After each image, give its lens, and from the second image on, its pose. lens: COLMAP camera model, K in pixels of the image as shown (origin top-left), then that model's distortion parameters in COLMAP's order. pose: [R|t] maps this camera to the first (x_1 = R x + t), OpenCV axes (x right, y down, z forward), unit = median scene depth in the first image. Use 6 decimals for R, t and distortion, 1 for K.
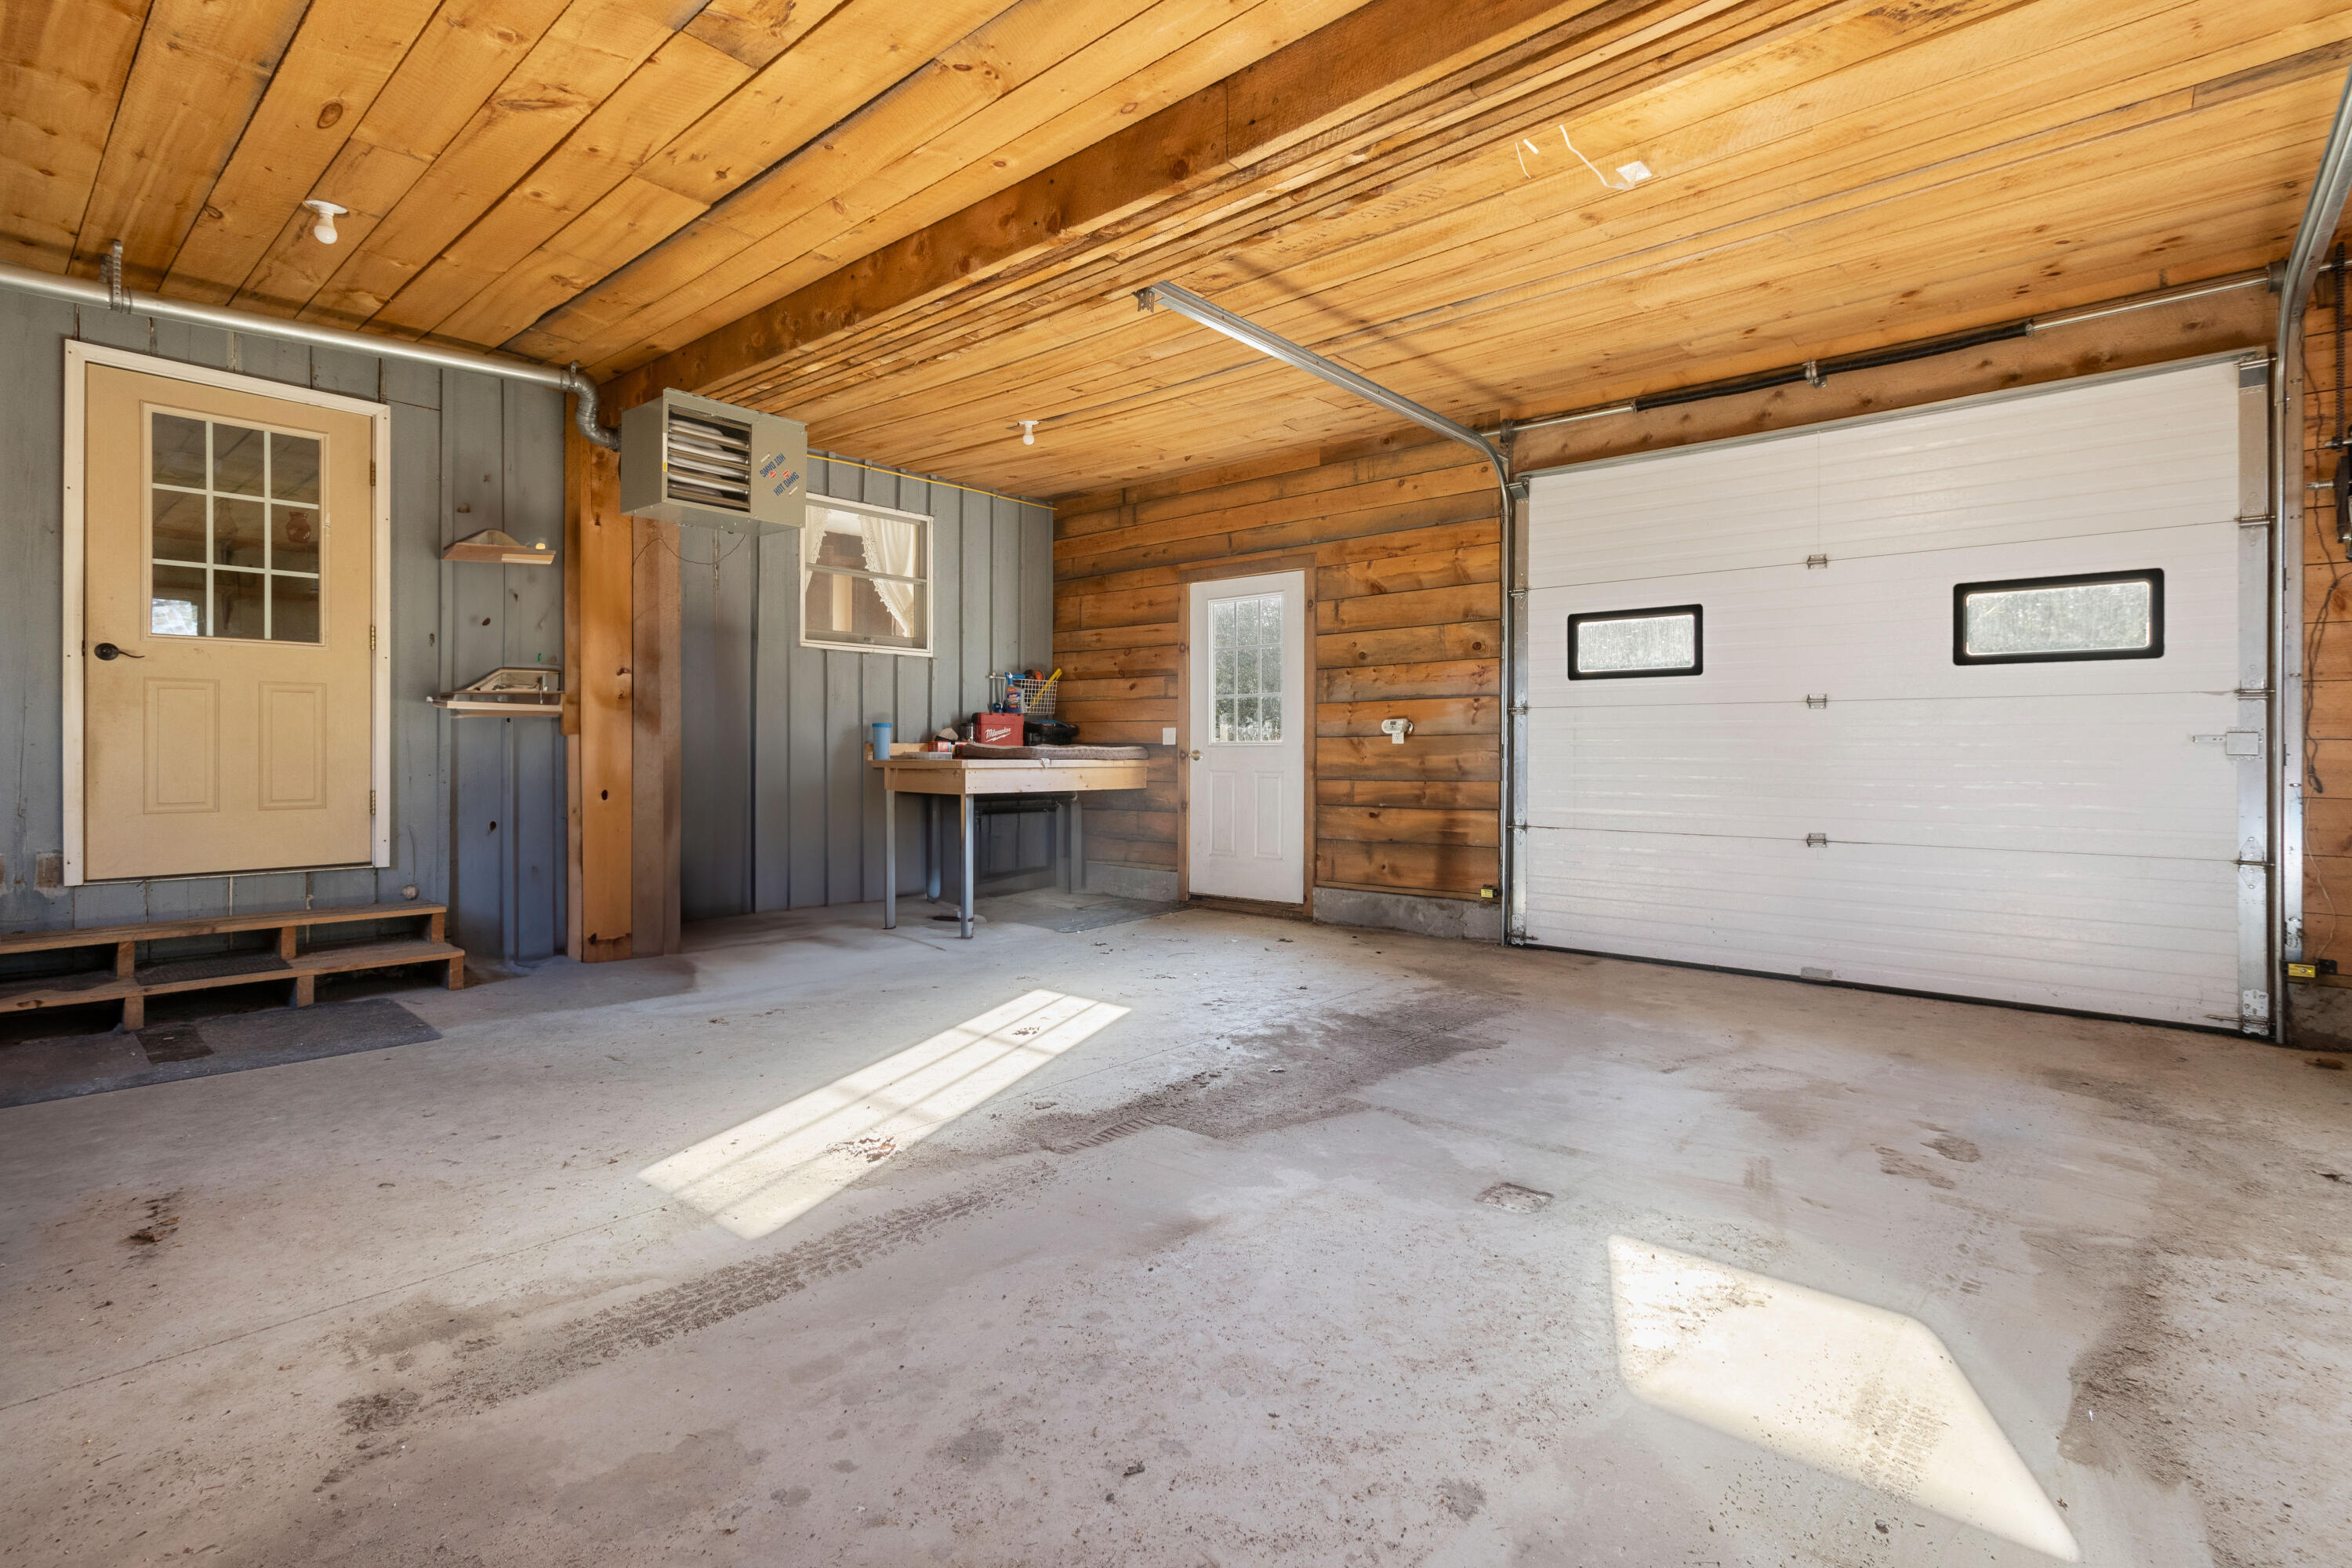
lens RADIAL K [[1091.7, 0, 1191.8], [0, 1091.7, 742.6], [0, 0, 1]] dist [0.001686, -0.000282]
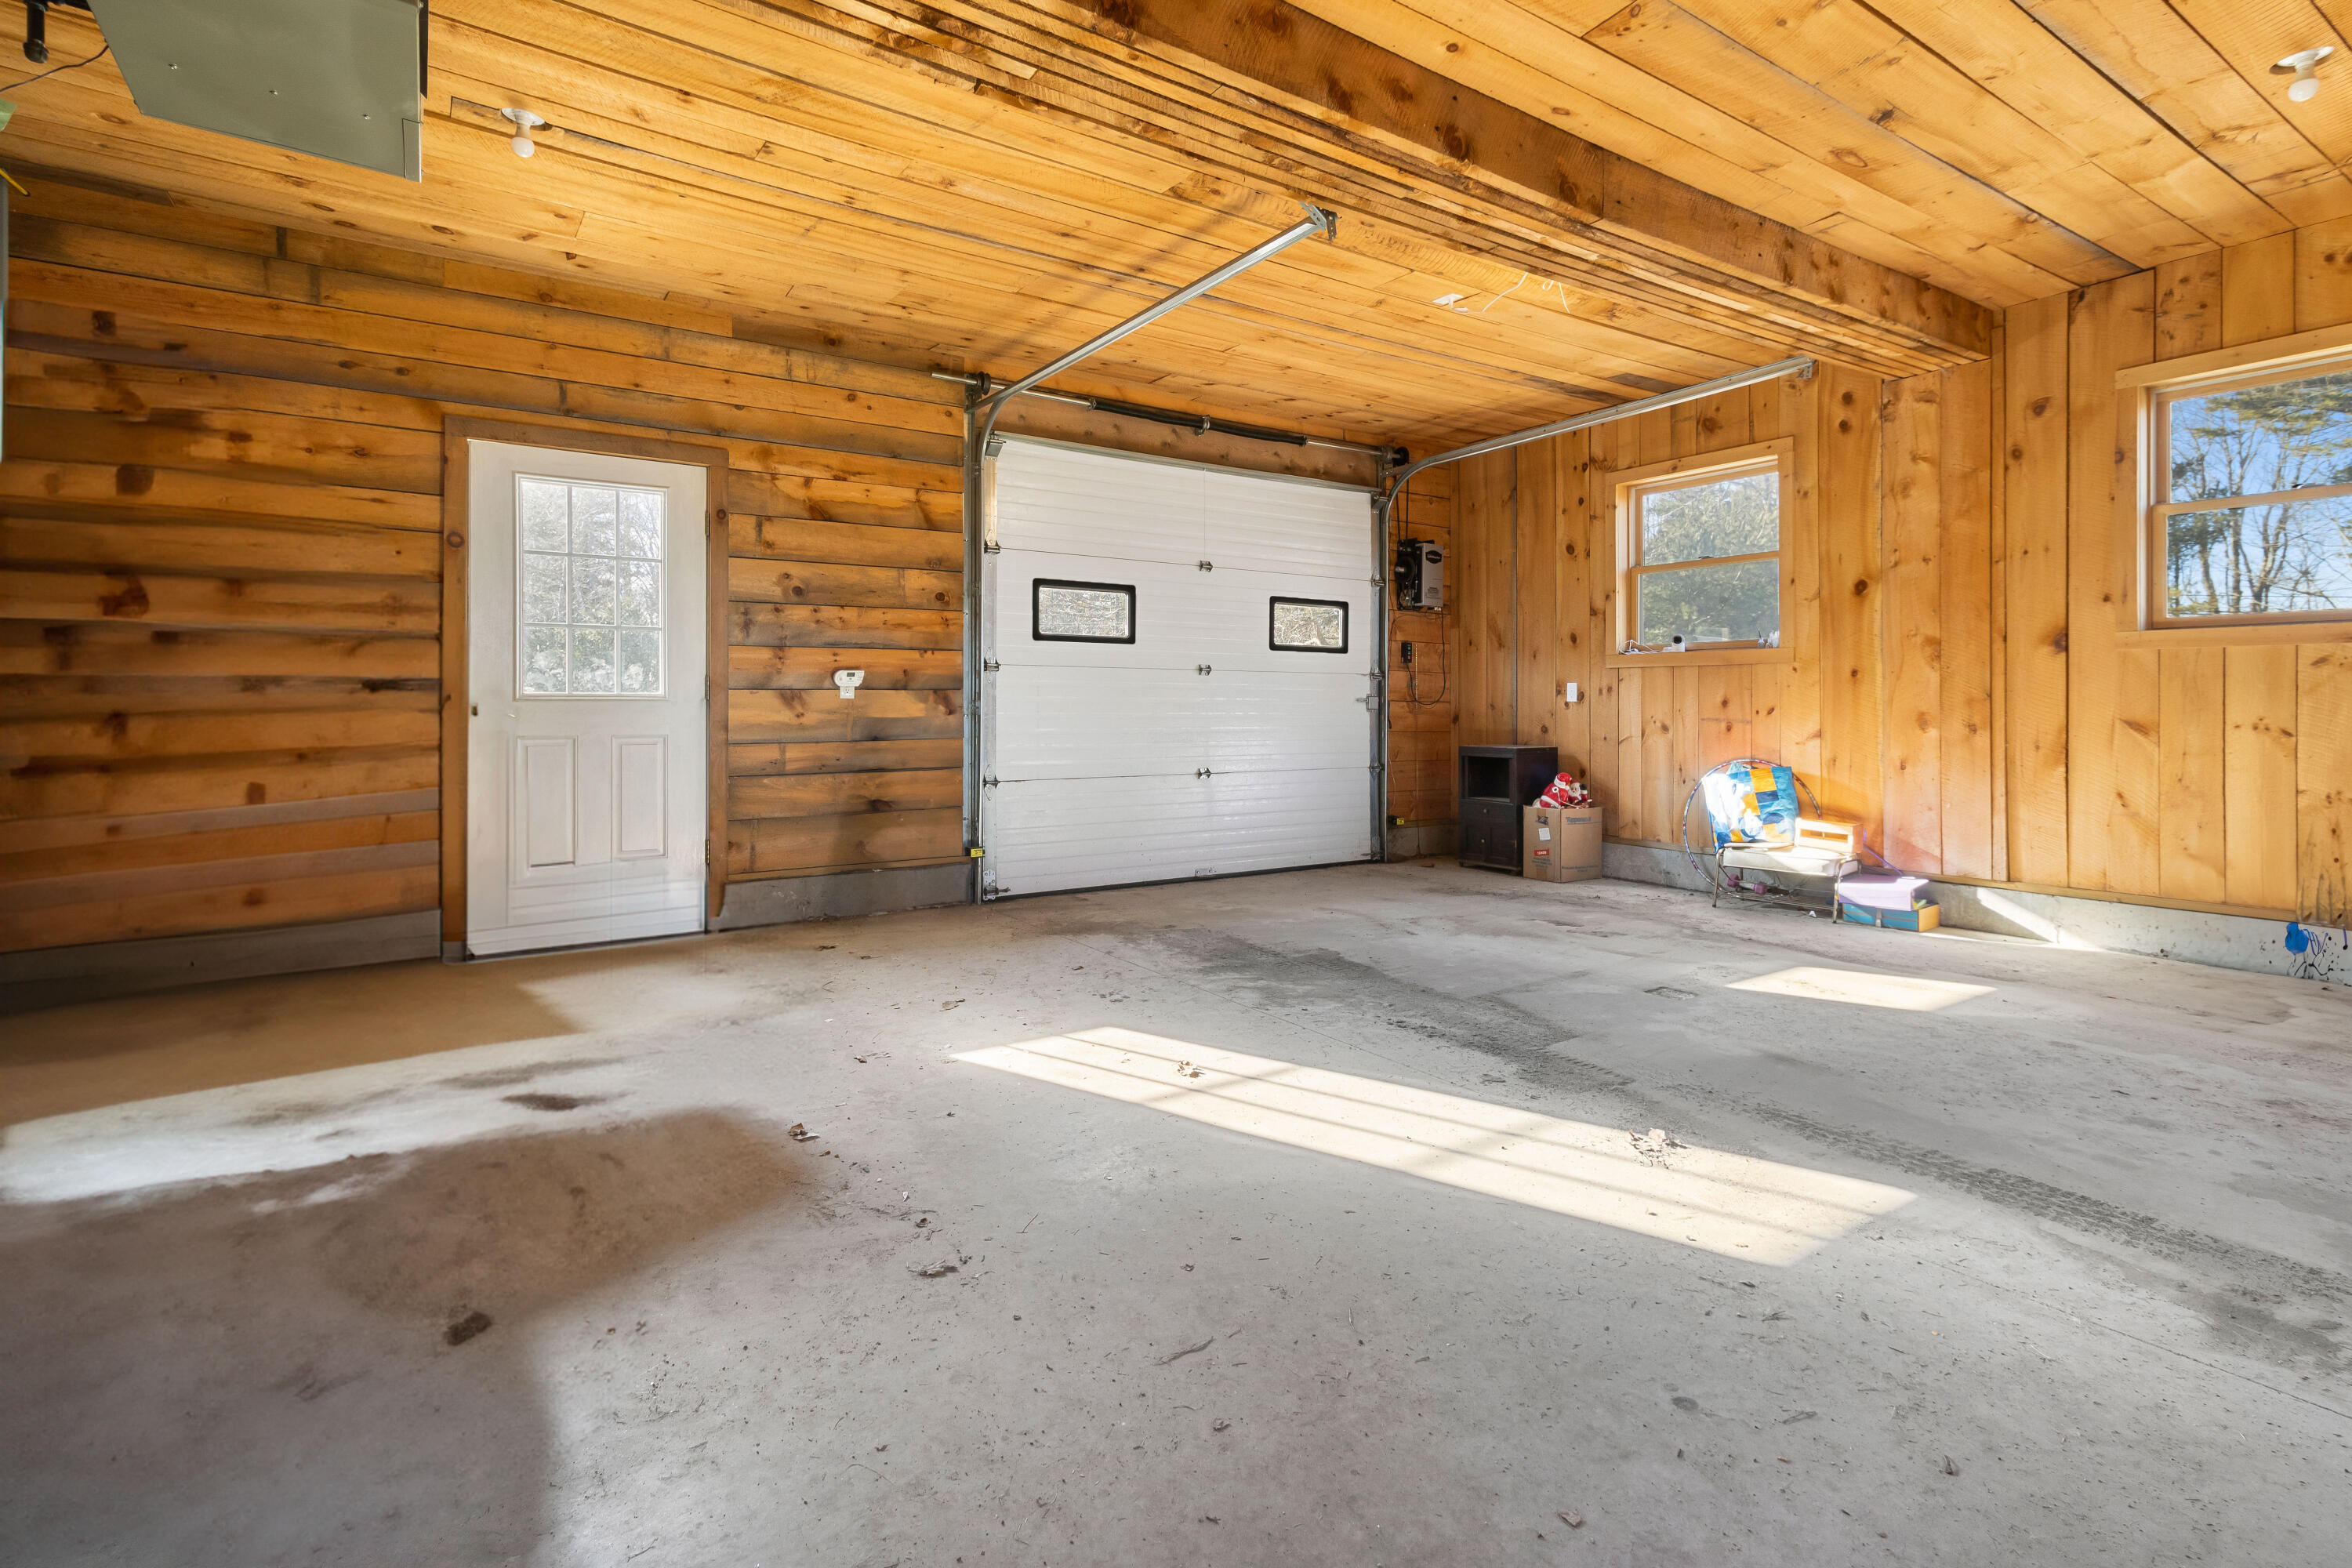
lens RADIAL K [[1112.1, 0, 1174.7], [0, 1112.1, 702.1], [0, 0, 1]] dist [0.003463, -0.000417]
pose [[0.275082, 0.003188, 0.961416, -0.910208], [-0.007473, 0.999971, -0.001177, 0.004384], [-0.961392, -0.006861, 0.275098, 0.793657]]
